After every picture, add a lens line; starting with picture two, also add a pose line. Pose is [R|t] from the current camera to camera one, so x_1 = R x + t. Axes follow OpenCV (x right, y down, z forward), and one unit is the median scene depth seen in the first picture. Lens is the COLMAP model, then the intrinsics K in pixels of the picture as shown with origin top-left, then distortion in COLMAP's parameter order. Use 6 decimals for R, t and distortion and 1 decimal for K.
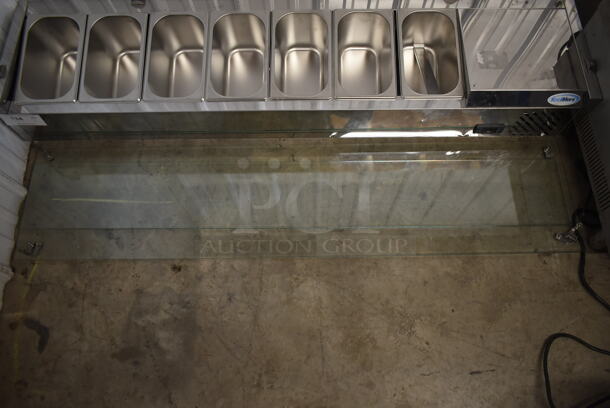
lens RADIAL K [[466.3, 0, 306.9], [0, 466.3, 203.3], [0, 0, 1]] dist [-0.024505, 0.015599]
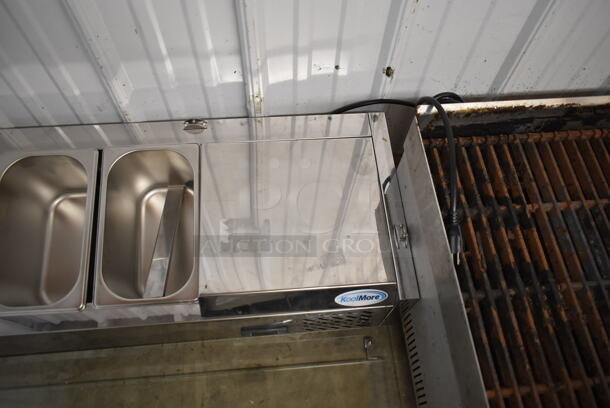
lens RADIAL K [[466.3, 0, 306.1], [0, 466.3, 205.2], [0, 0, 1]] dist [-0.024505, 0.015599]
pose [[0.995000, -0.048429, 0.087346, 0.409280], [0.054206, 0.996410, -0.065036, -0.290482], [-0.083883, 0.069445, 0.994053, 0.369095]]
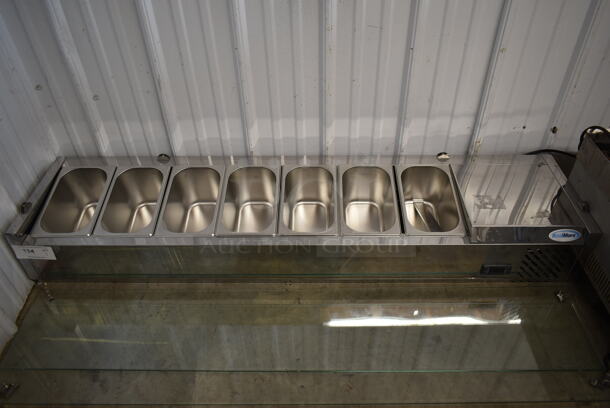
lens RADIAL K [[466.3, 0, 306.0], [0, 466.3, 206.3], [0, 0, 1]] dist [-0.024505, 0.015599]
pose [[0.999903, 0.008605, -0.010956, -0.006089], [-0.012570, 0.896380, -0.443108, 0.168683], [0.006008, 0.443203, 0.896401, 0.045917]]
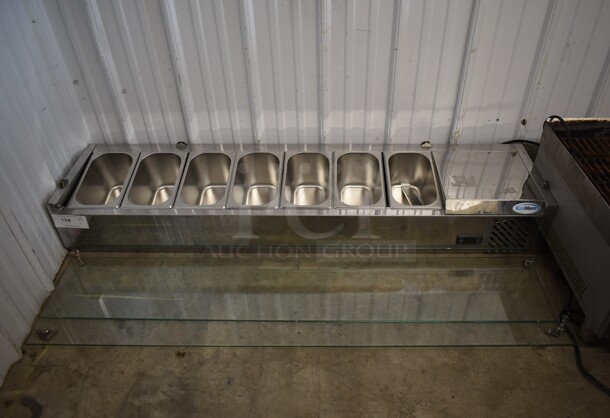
lens RADIAL K [[477.1, 0, 312.9], [0, 477.1, 212.6], [0, 0, 1]] dist [-0.022701, 0.010302]
pose [[0.999693, 0.014990, -0.019738, 0.028835], [-0.022491, 0.883294, -0.468280, 0.346756], [0.010415, 0.468580, 0.883360, -0.073691]]
